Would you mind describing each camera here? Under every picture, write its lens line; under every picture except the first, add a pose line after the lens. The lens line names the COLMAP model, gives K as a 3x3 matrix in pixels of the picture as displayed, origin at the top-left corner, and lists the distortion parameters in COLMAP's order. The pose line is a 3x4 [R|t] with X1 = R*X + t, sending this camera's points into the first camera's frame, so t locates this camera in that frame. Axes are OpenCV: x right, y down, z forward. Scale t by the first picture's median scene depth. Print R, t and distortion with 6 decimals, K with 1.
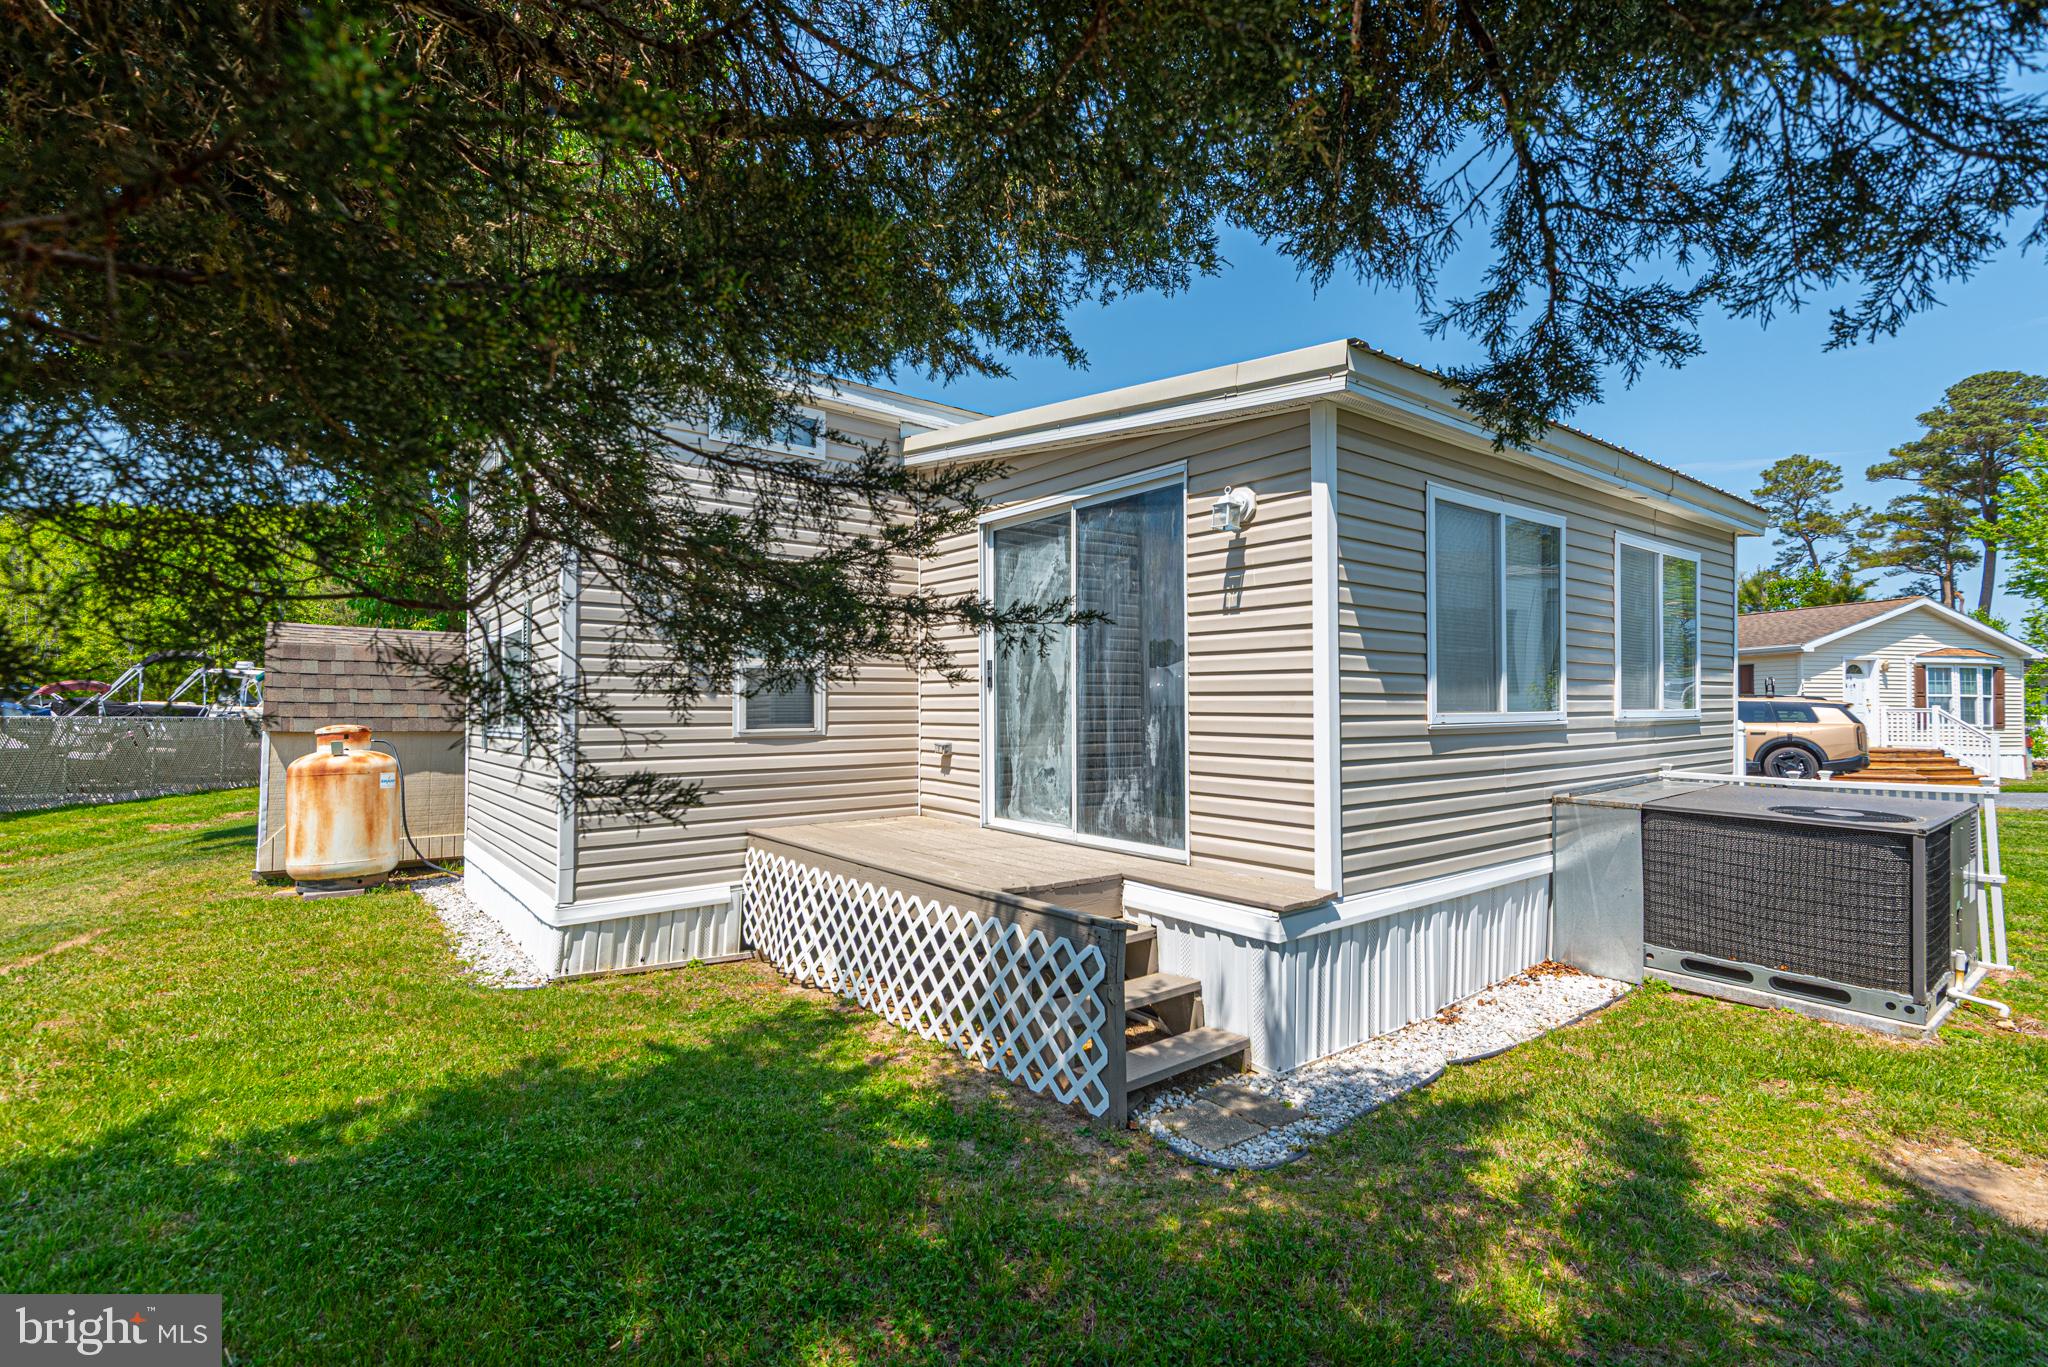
lens RADIAL K [[933.2, 0, 1020.7], [0, 933.2, 685.0], [0, 0, 1]] dist [0.018320, -0.010486]
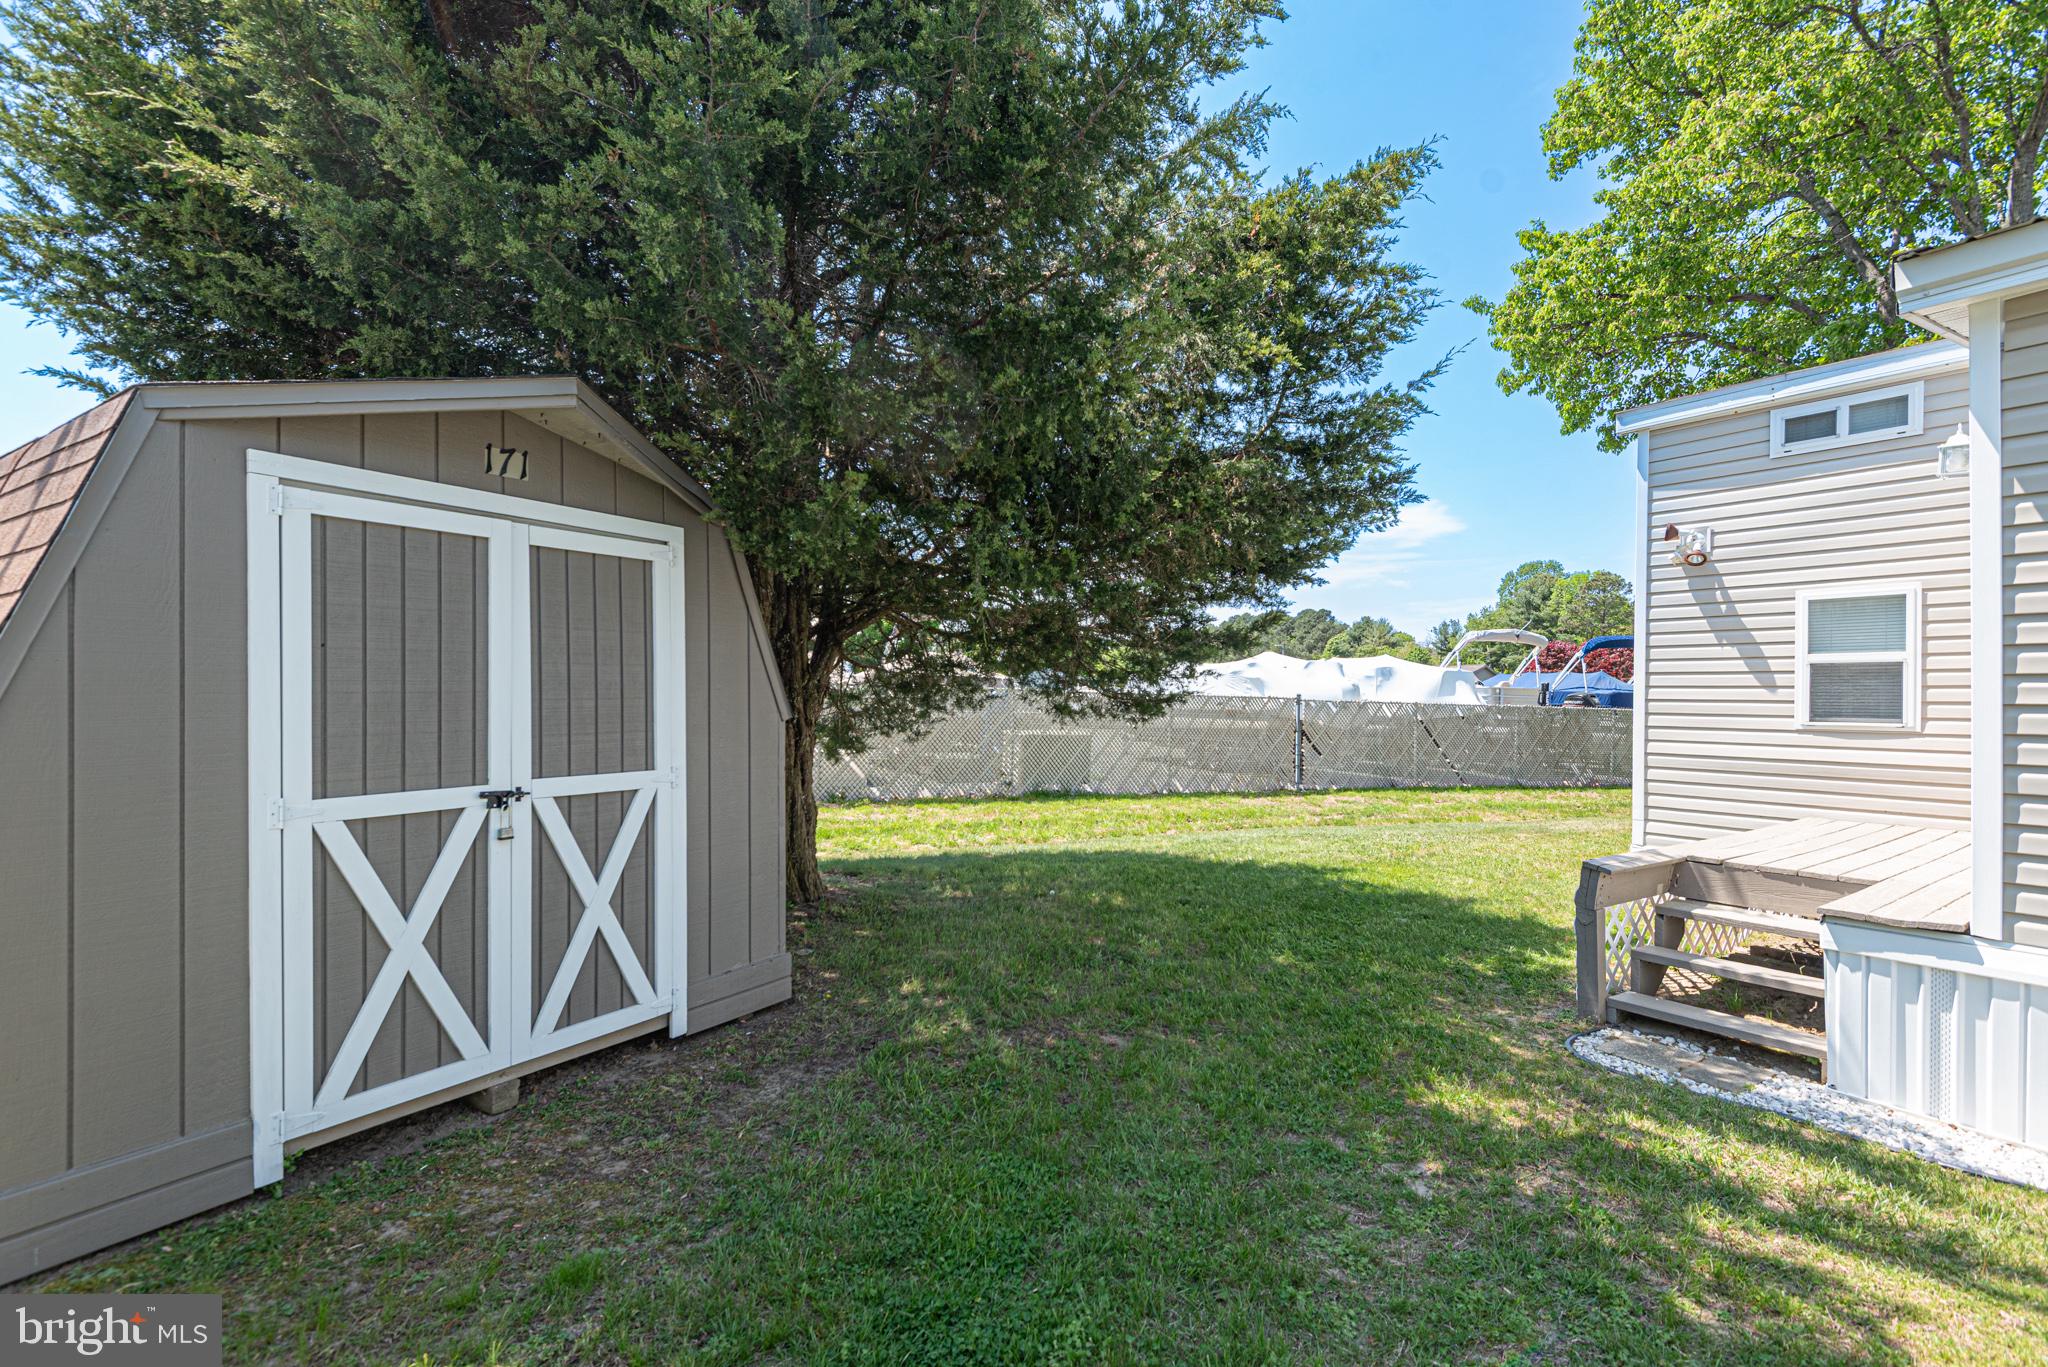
lens RADIAL K [[933.2, 0, 1039.3], [0, 933.2, 688.3], [0, 0, 1]] dist [0.018320, -0.010486]
pose [[-0.031829, -0.011237, -0.999430, 1.006983], [0.012384, 0.999856, -0.011637, 0.014273], [0.999417, -0.012748, -0.031686, 0.205055]]
